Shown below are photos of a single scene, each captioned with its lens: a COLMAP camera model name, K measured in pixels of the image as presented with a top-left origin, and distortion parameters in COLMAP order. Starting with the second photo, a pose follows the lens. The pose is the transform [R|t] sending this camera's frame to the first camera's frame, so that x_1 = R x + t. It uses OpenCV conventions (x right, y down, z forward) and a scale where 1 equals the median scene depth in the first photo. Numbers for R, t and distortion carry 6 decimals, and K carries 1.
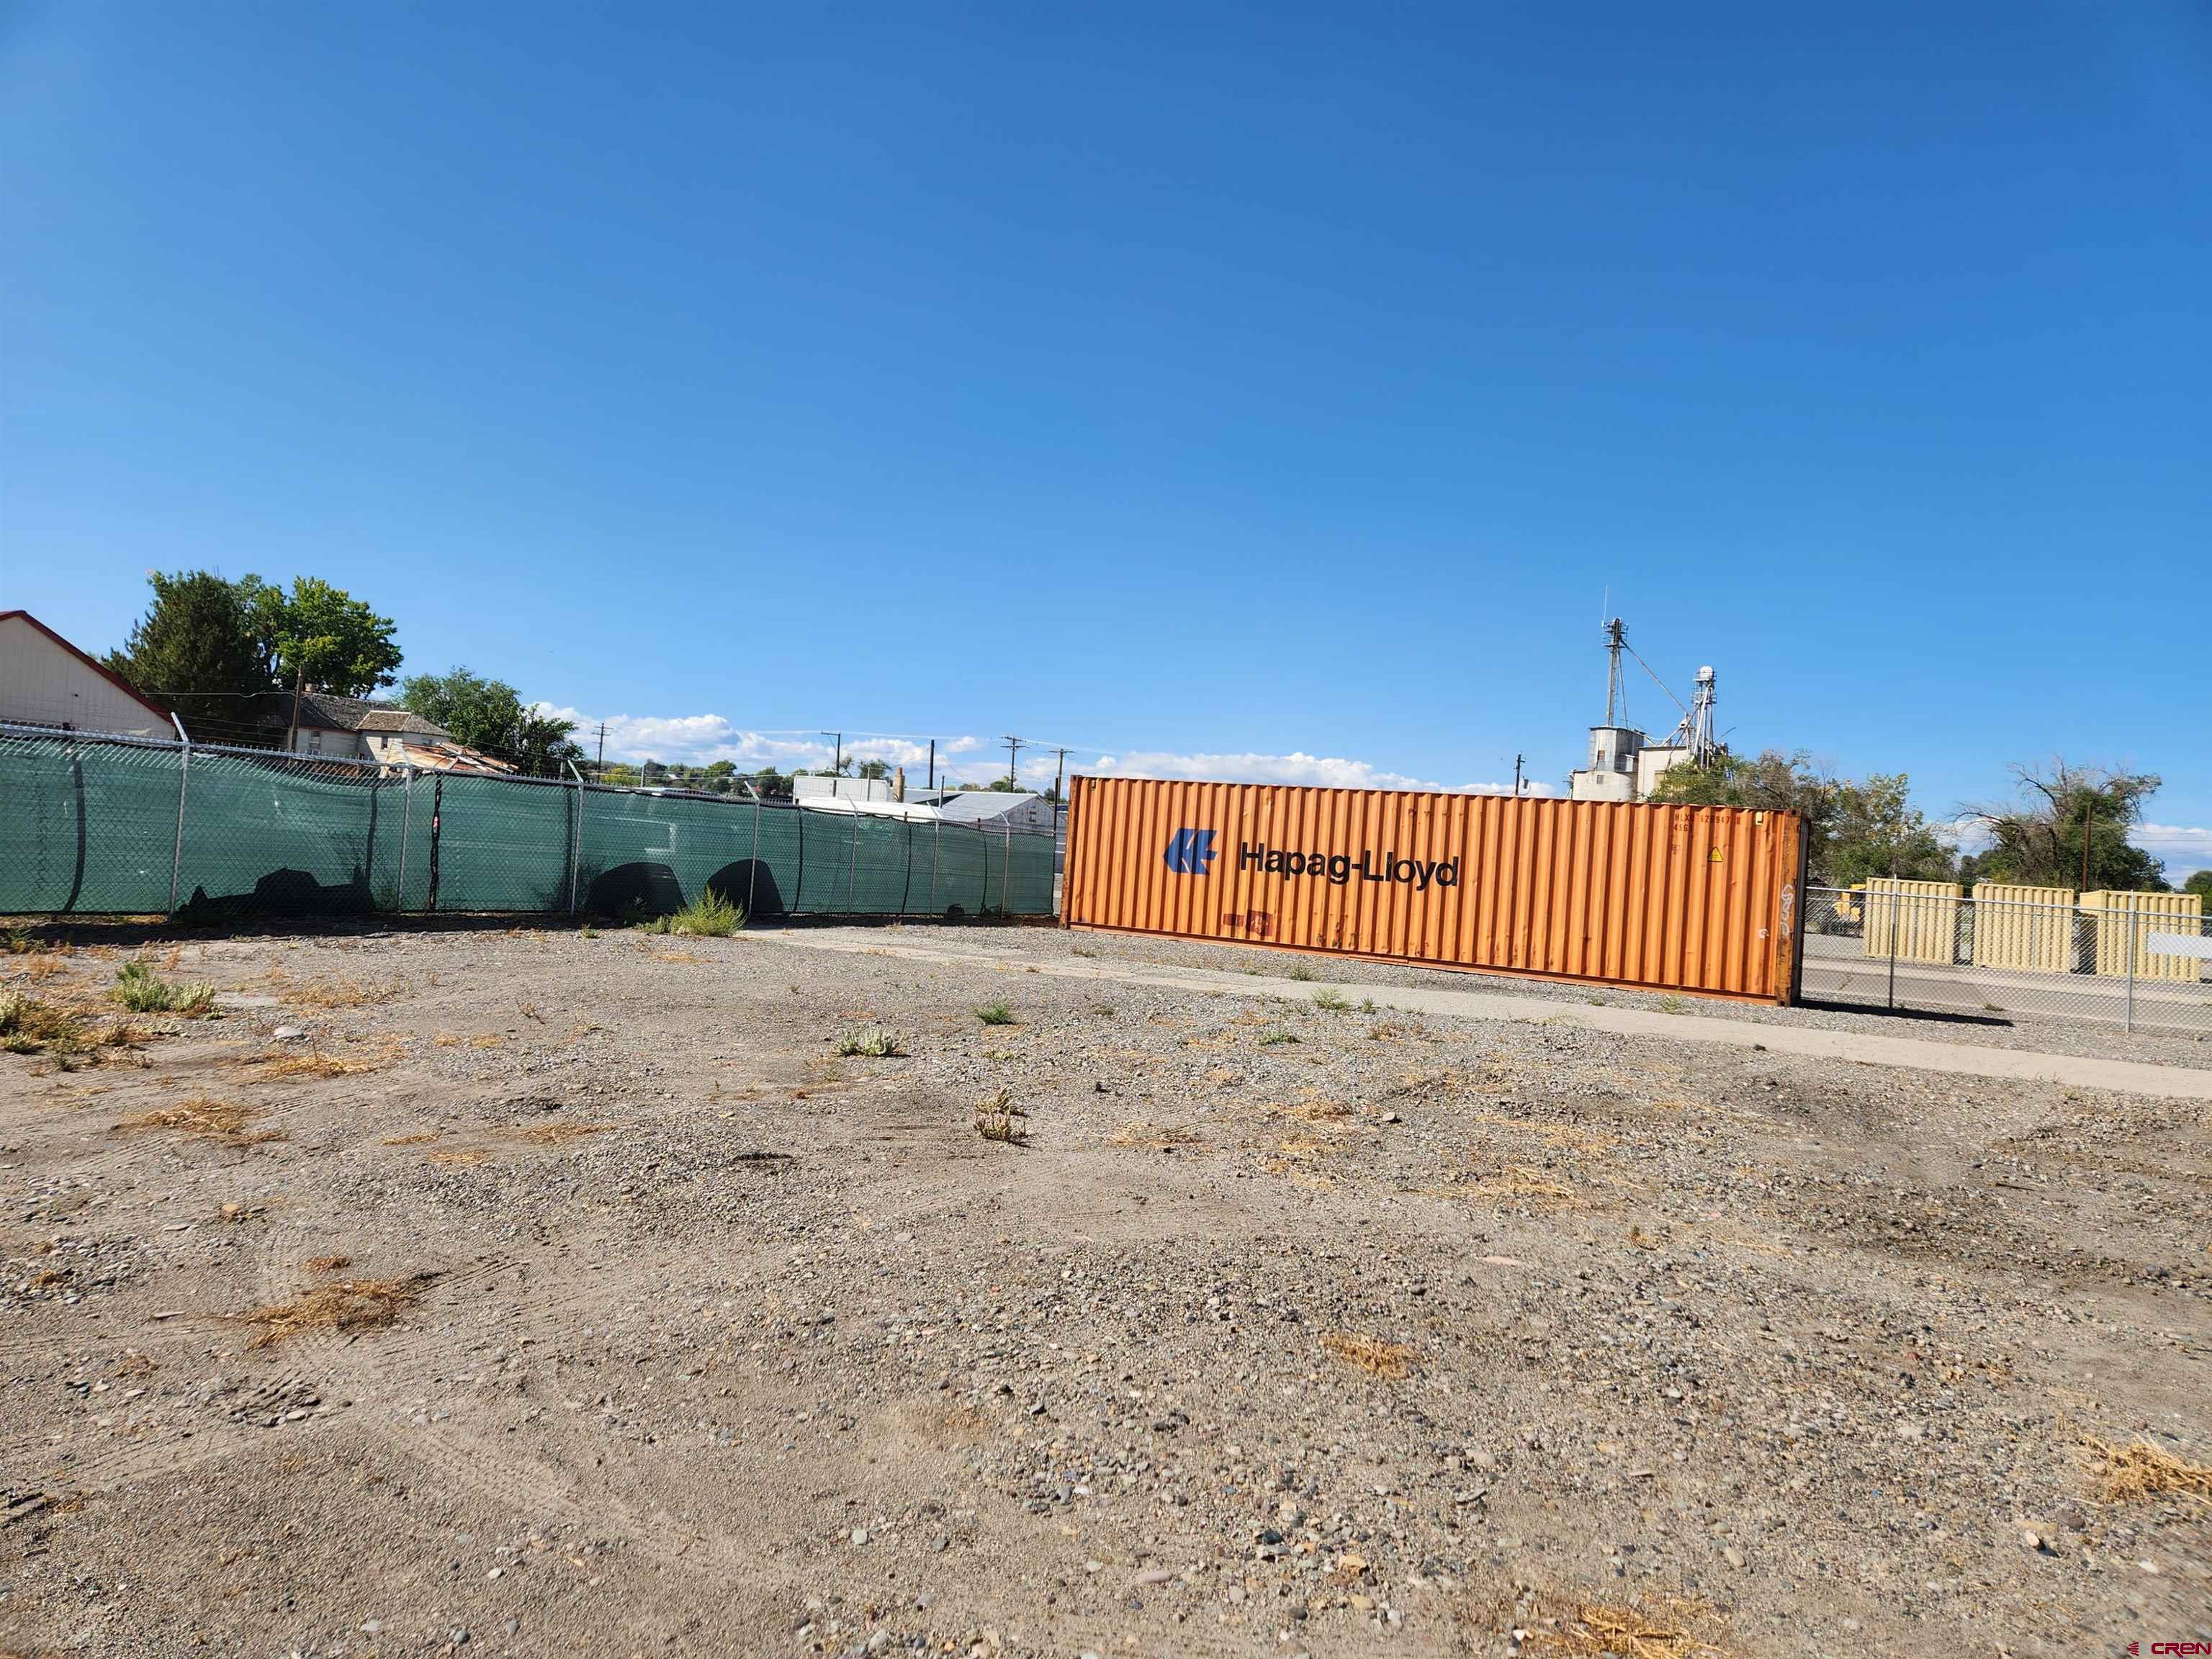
lens RADIAL K [[1477.5, 0, 1107.4], [0, 1477.5, 826.1], [0, 0, 1]] dist [0.033913, -0.005797]
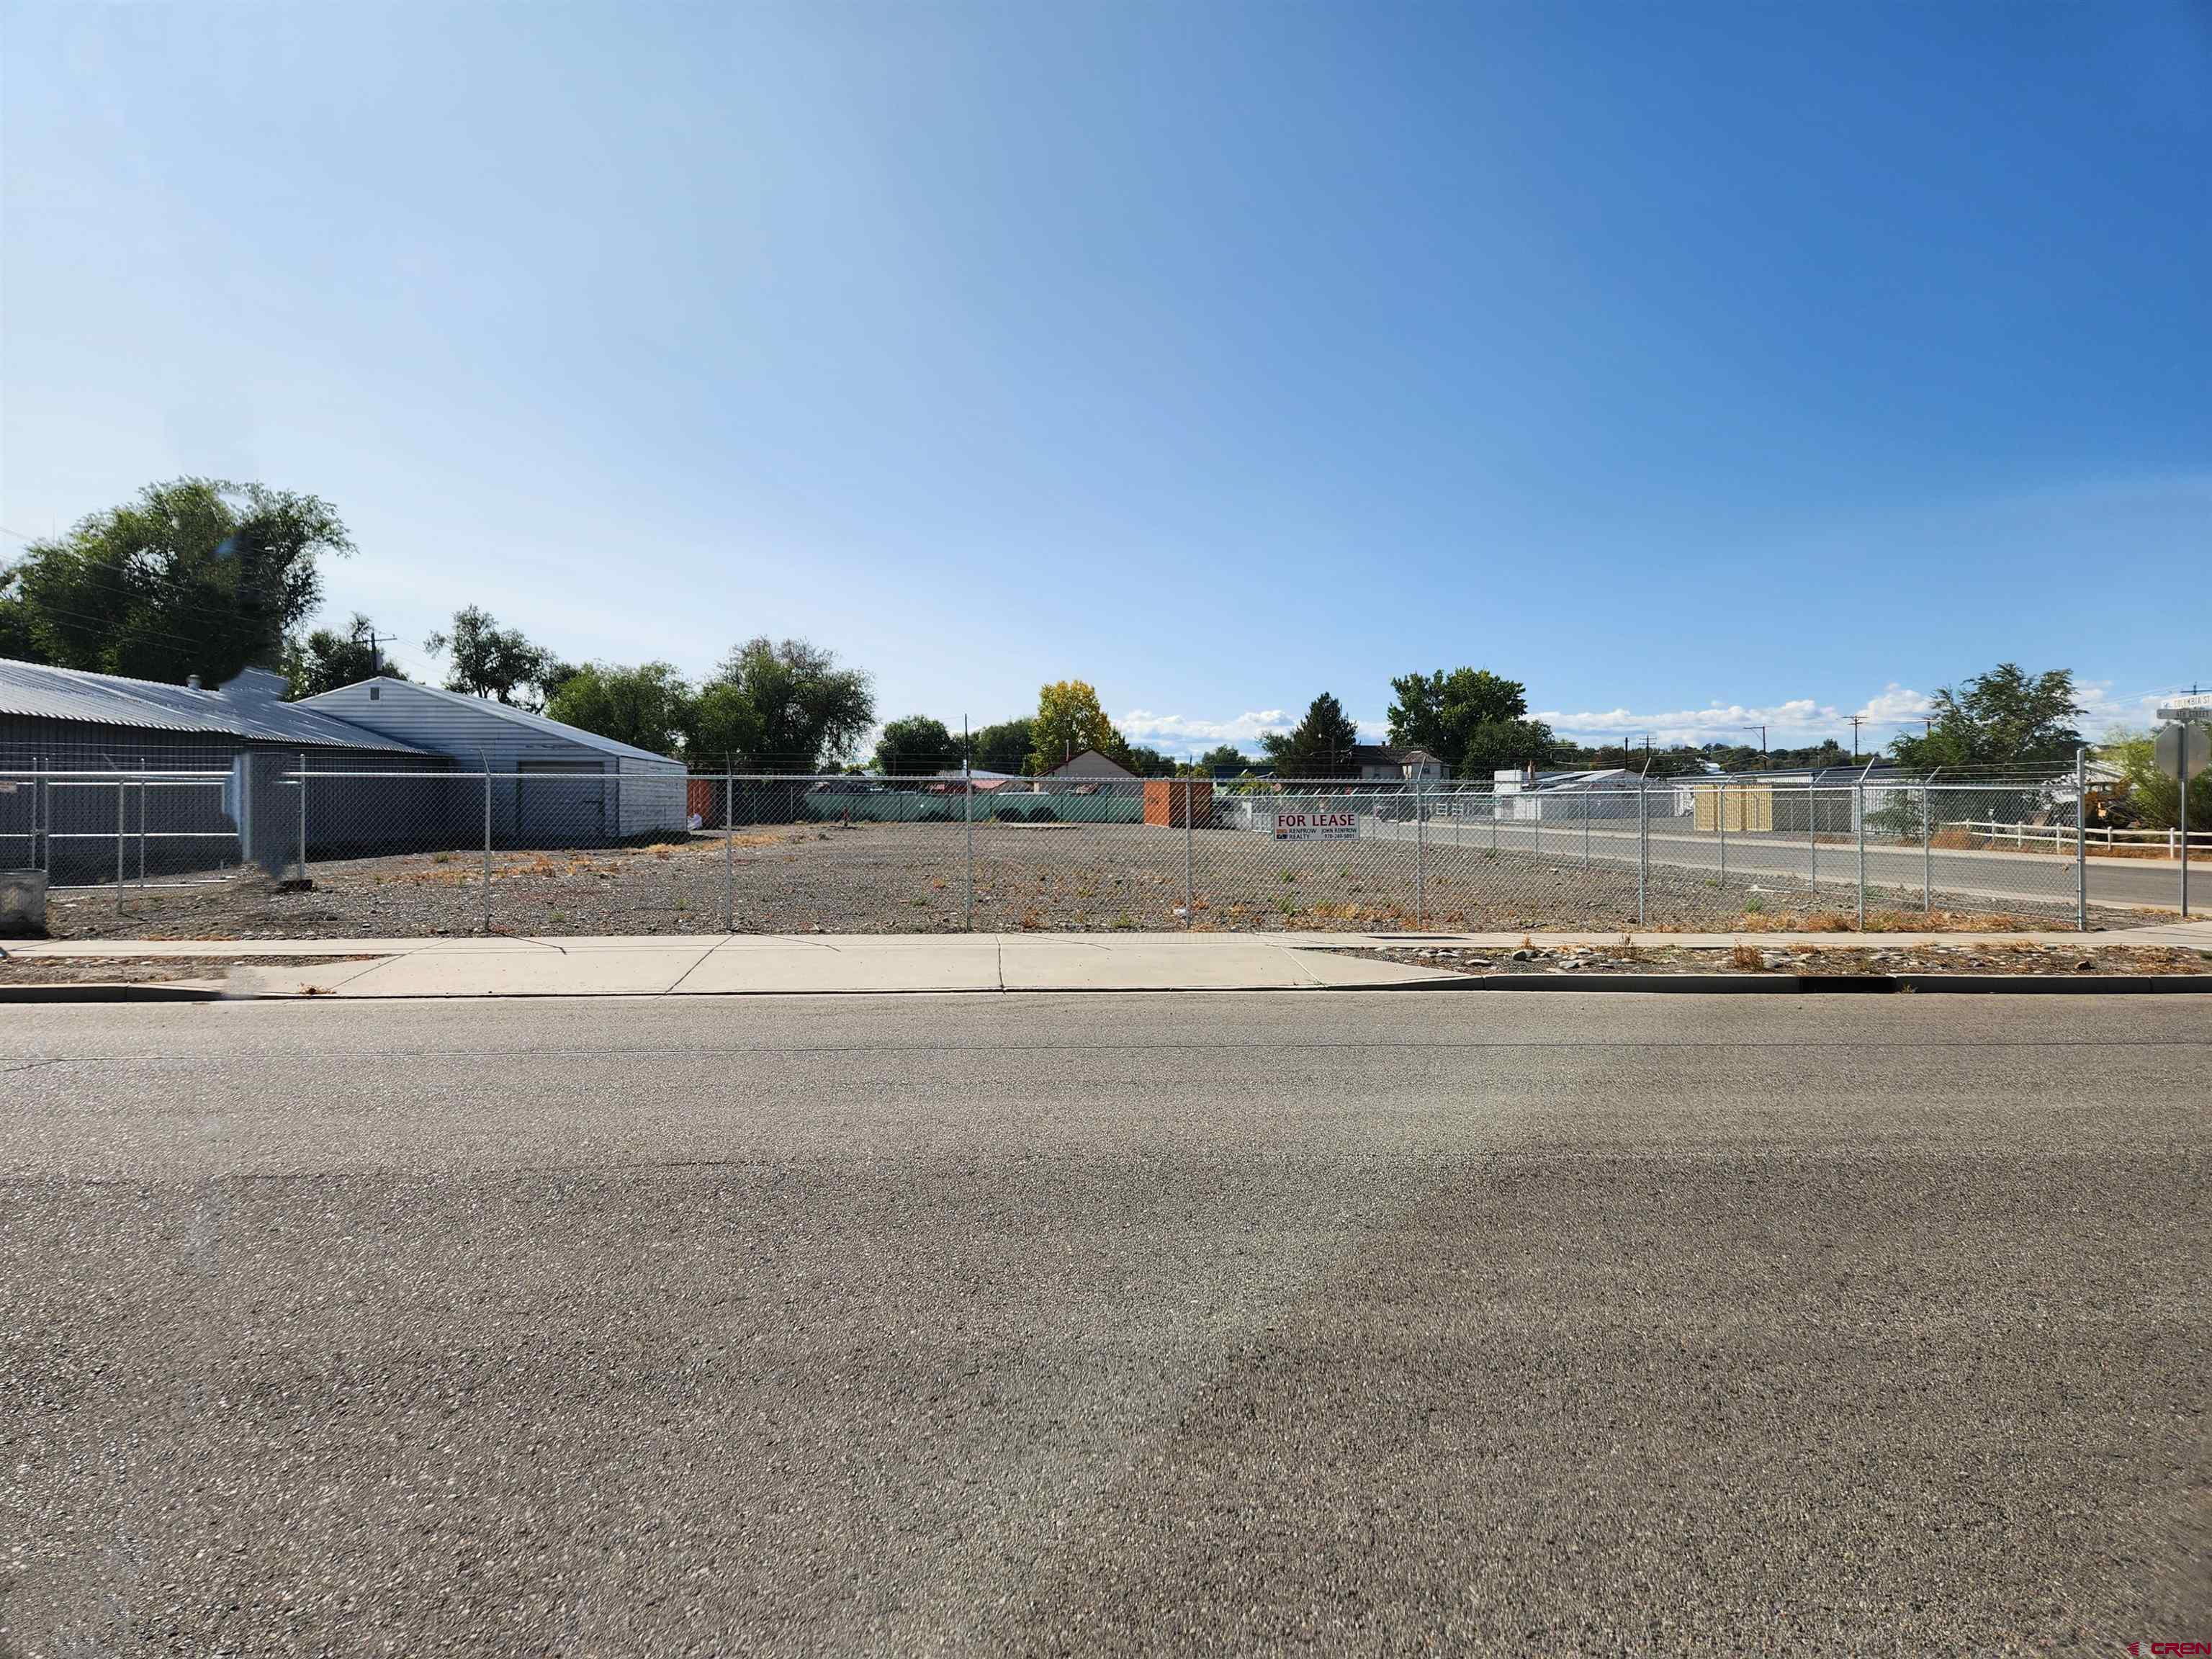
lens RADIAL K [[1477.5, 0, 1103.6], [0, 1477.5, 826.7], [0, 0, 1]] dist [0.033913, -0.005797]
pose [[0.541430, -0.056089, -0.838873, 1.554683], [0.051529, 0.998110, -0.033478, 0.102147], [0.839165, -0.025100, 0.543297, -0.510051]]
